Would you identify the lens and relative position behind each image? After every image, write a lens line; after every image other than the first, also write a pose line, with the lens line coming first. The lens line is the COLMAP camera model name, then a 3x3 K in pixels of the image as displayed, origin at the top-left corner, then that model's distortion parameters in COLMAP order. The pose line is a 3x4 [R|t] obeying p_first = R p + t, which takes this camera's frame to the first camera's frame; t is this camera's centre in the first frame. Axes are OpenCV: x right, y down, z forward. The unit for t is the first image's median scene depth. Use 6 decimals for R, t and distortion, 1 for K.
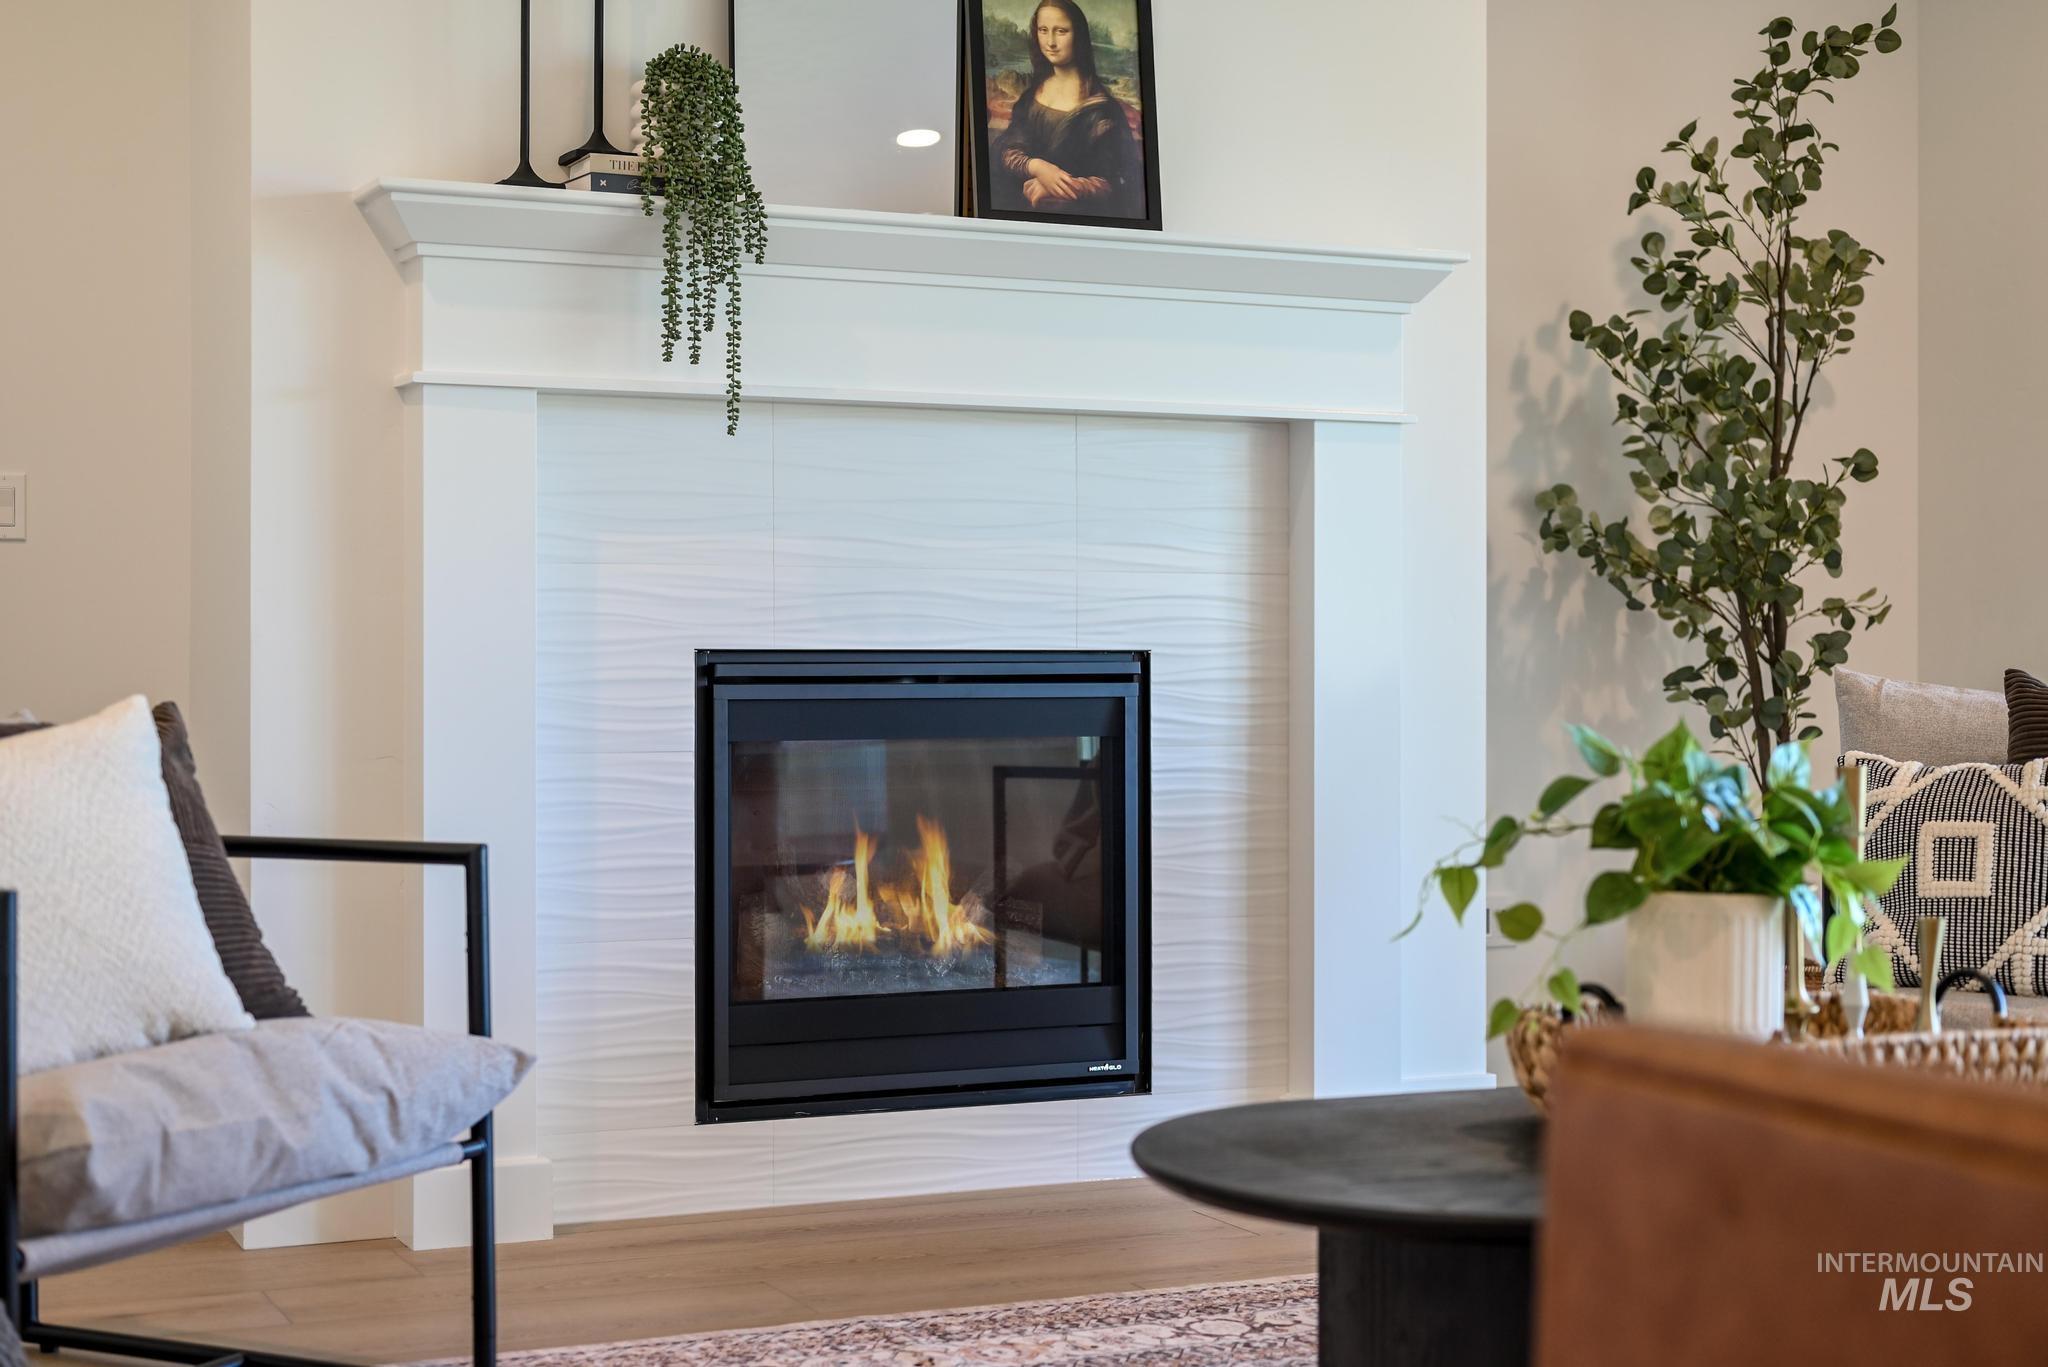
lens RADIAL K [[2910.8, 0, 1088.4], [0, 2910.8, 699.2], [0, 0, 1]] dist [0.027643, 0.000000]
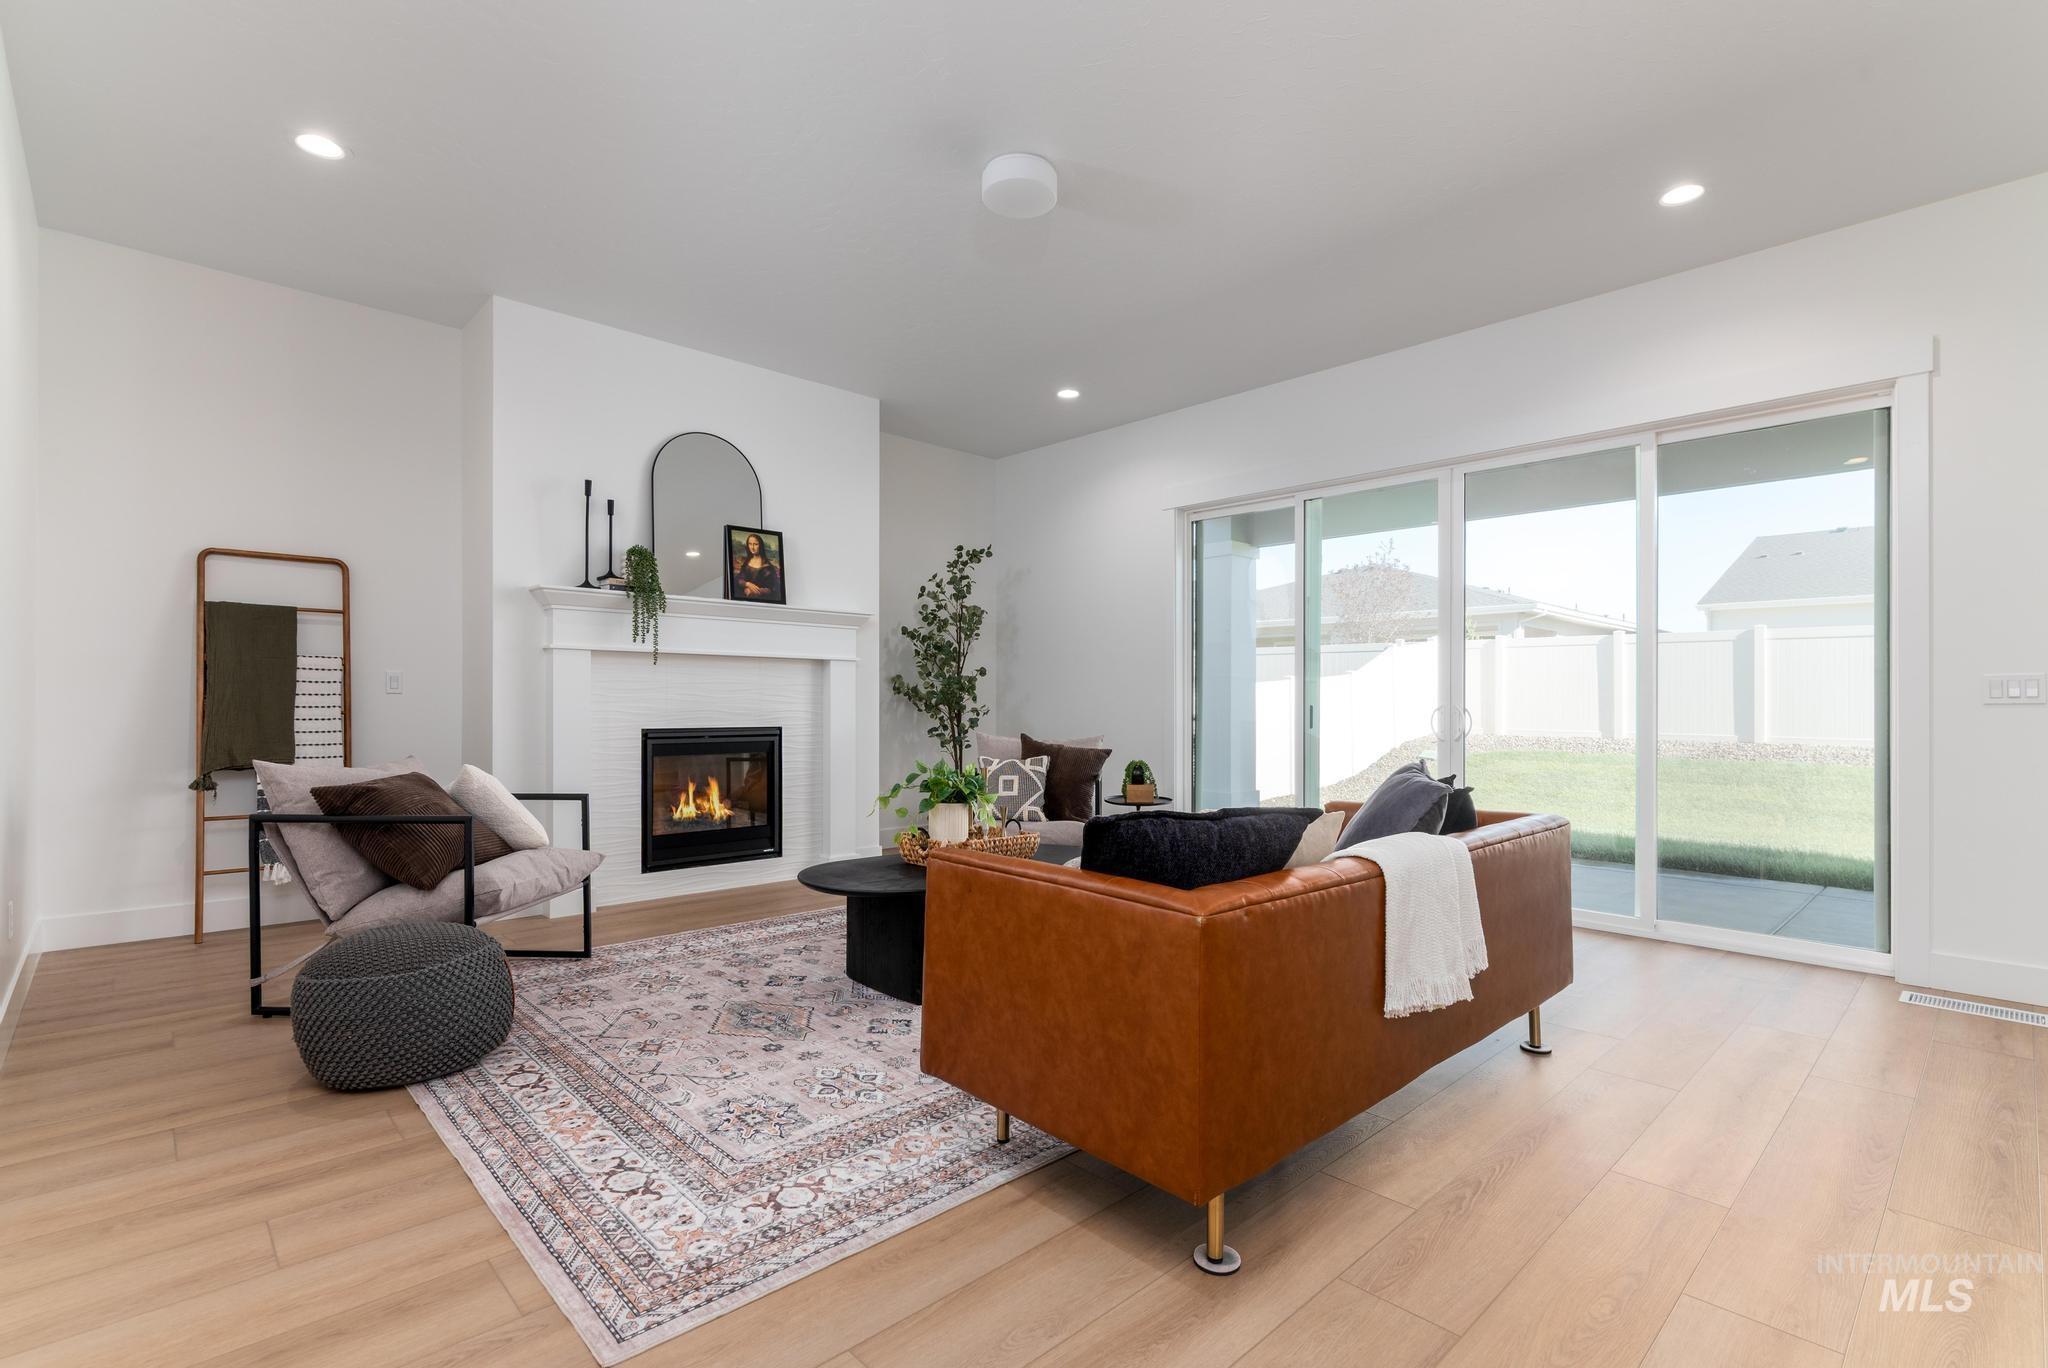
lens RADIAL K [[936.2, 0, 1022.1], [0, 936.2, 711.2], [0, 0, 1]] dist [0.011701, 0.000278]
pose [[0.952316, 0.002945, 0.305100, -0.046561], [-0.001271, 0.999983, -0.005686, -0.029911], [-0.305111, 0.005027, 0.952303, -0.132052]]
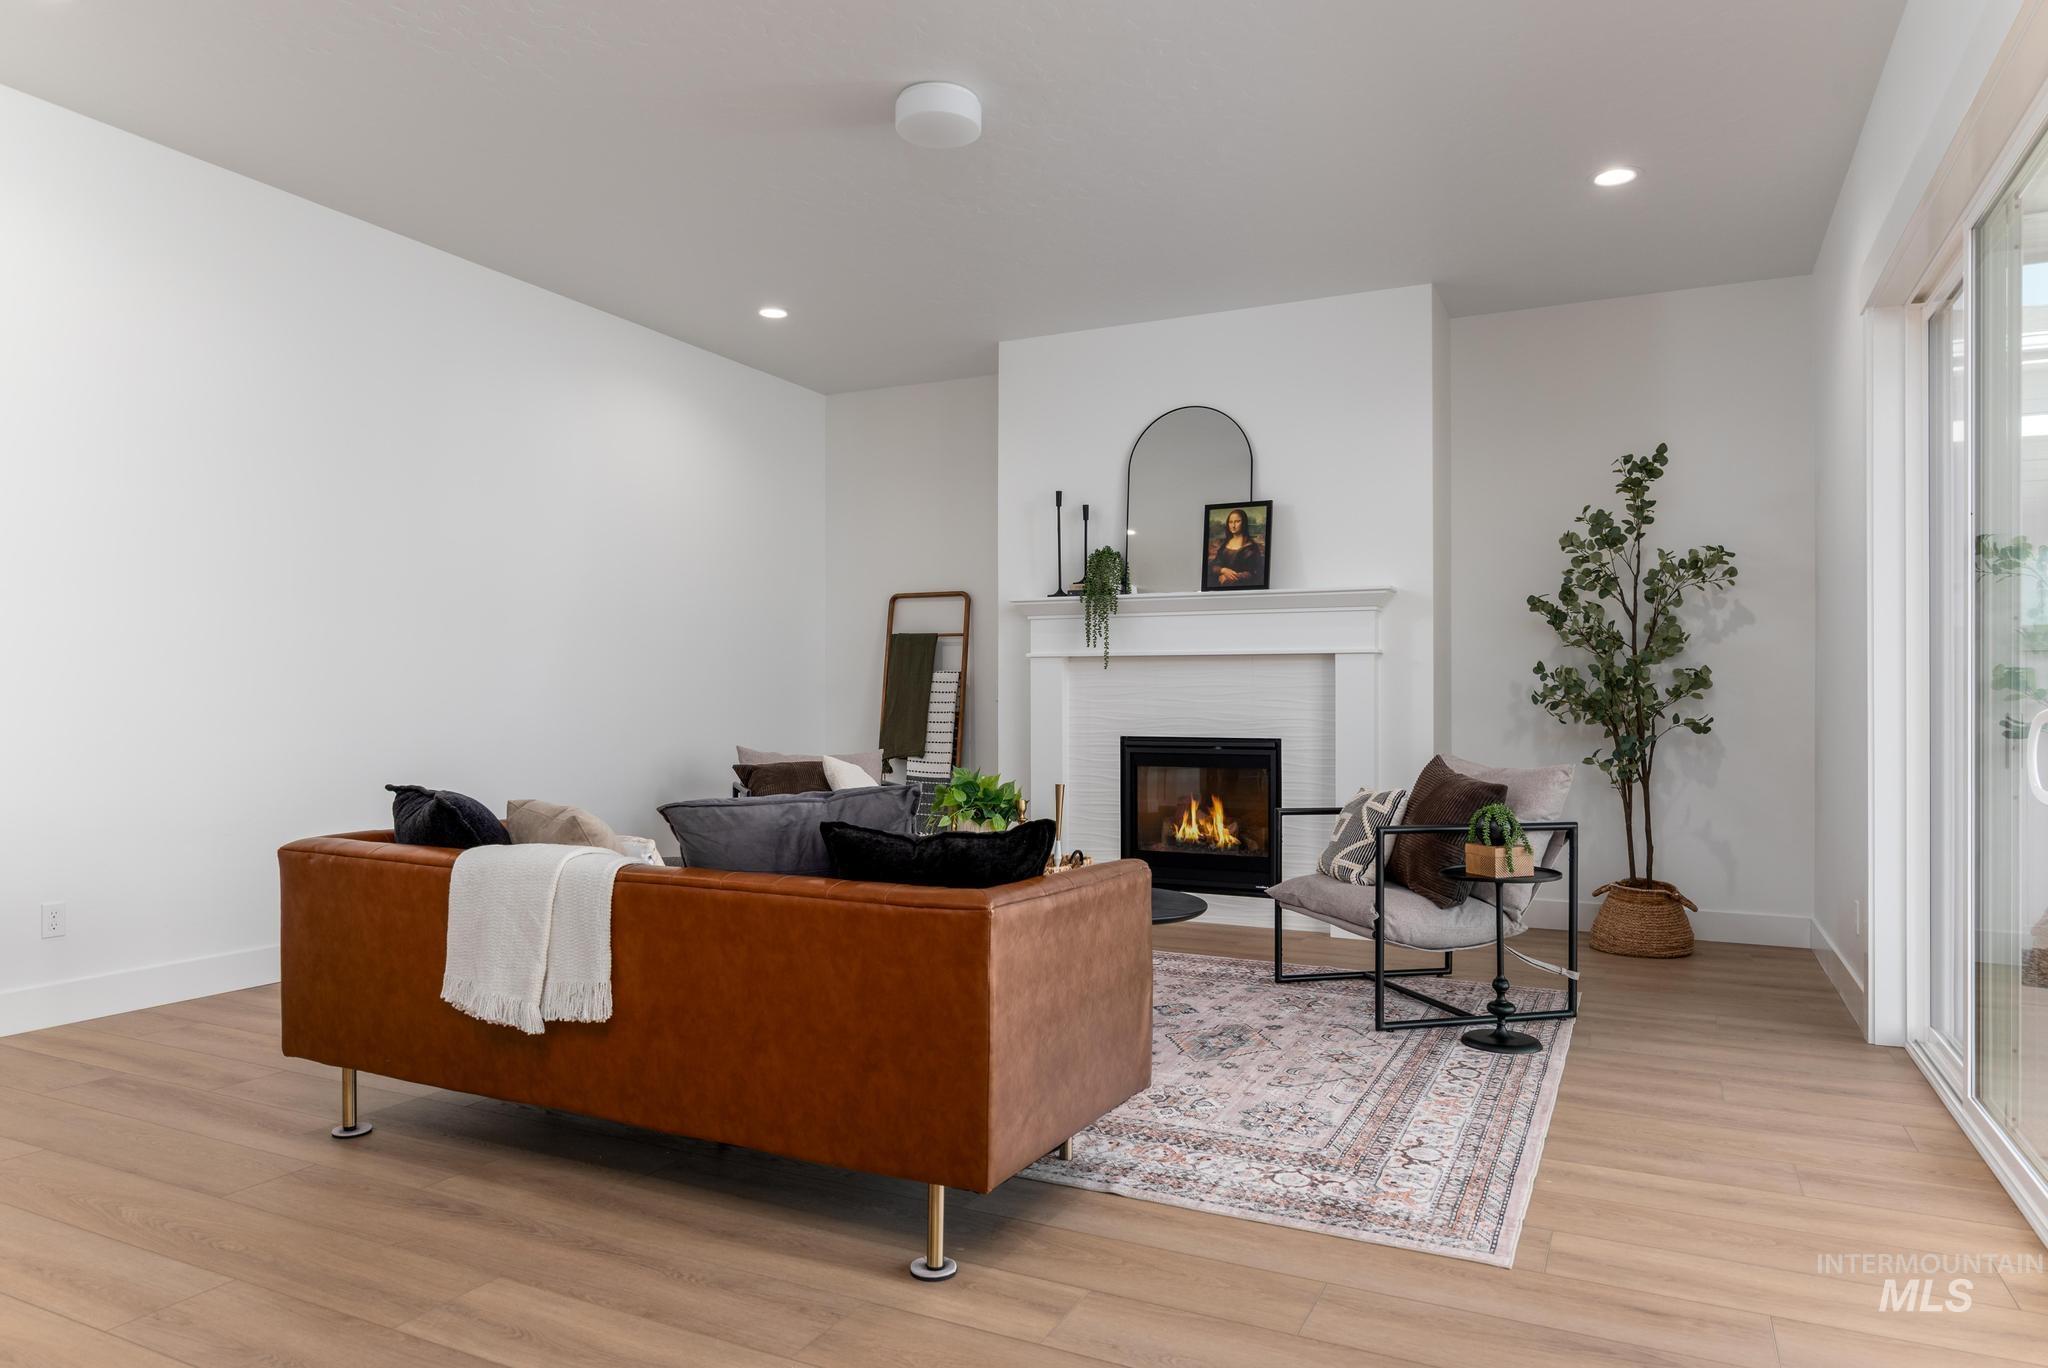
lens RADIAL K [[1308.5, 0, 1017.6], [0, 1308.5, 681.9], [0, 0, 1]] dist [0.012021, 0.000589]
pose [[0.613048, -0.010180, -0.789980, 0.875515], [-0.020228, 0.999387, -0.028576, -0.031987], [0.789786, 0.033498, 0.612467, 0.051994]]
